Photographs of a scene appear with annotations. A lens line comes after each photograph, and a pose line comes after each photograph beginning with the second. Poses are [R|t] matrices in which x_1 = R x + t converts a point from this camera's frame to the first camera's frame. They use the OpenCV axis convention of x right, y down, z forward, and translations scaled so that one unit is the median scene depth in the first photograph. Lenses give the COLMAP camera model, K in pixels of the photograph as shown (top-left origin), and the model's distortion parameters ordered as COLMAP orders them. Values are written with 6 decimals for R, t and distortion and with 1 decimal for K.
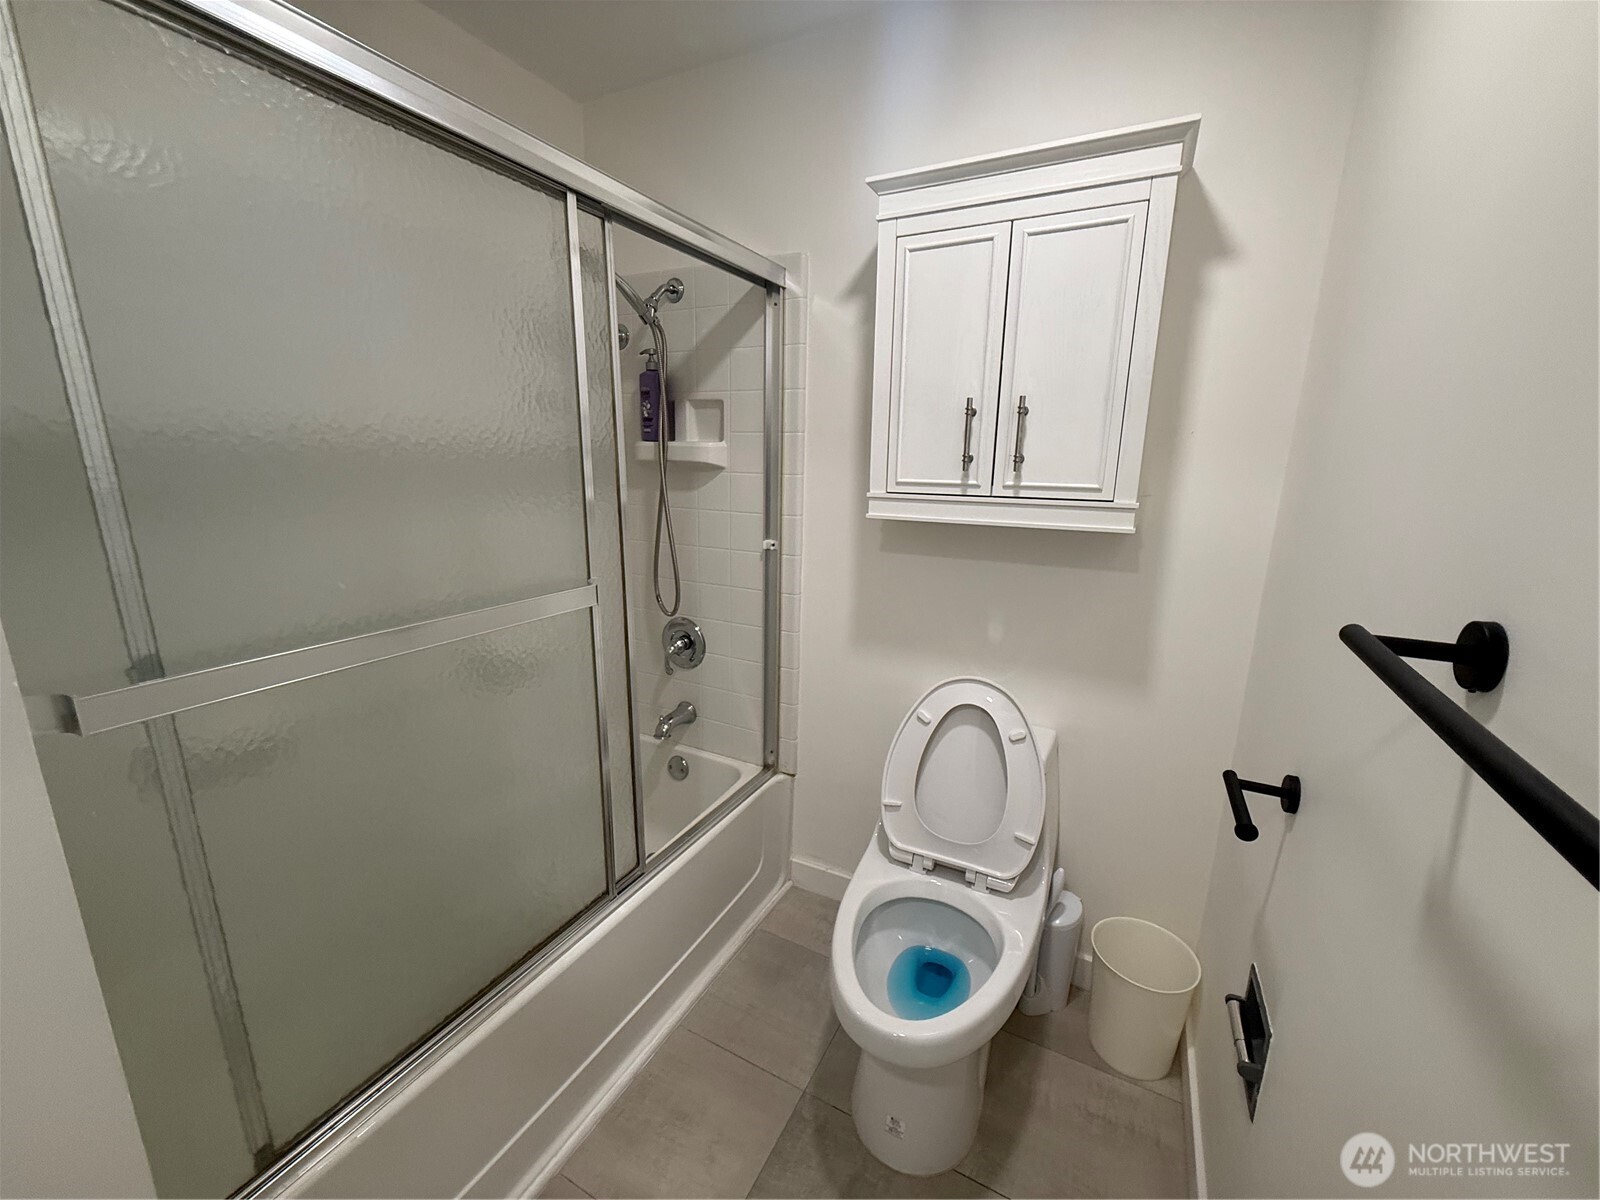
lens RADIAL K [[635.1, 0, 802.7], [0, 635.1, 605.4], [0, 0, 1]] dist [-0.000596, -0.000645]
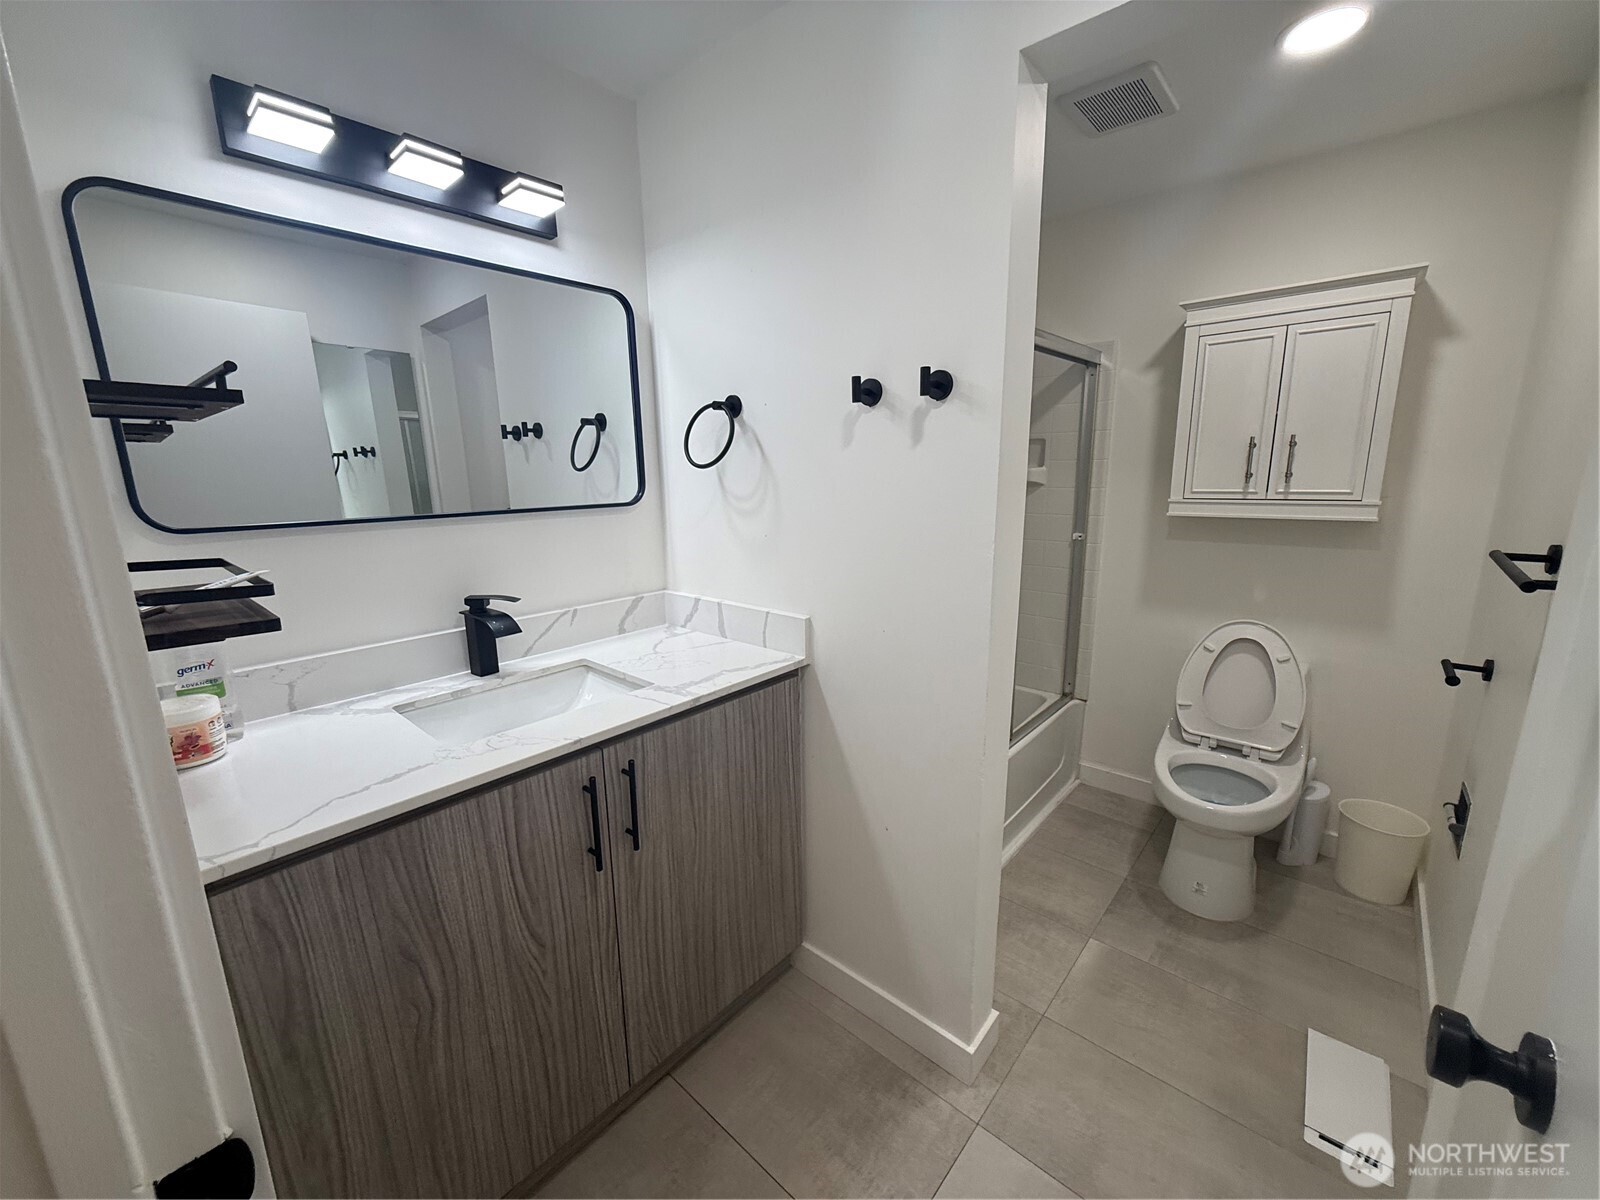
lens RADIAL K [[635.1, 0, 802.7], [0, 635.1, 605.4], [0, 0, 1]] dist [-0.000596, -0.000645]
pose [[0.969905, 0.016480, -0.242926, -0.399193], [-0.020519, 0.999690, -0.014105, 0.124497], [0.242619, 0.018665, 0.969942, -0.728565]]
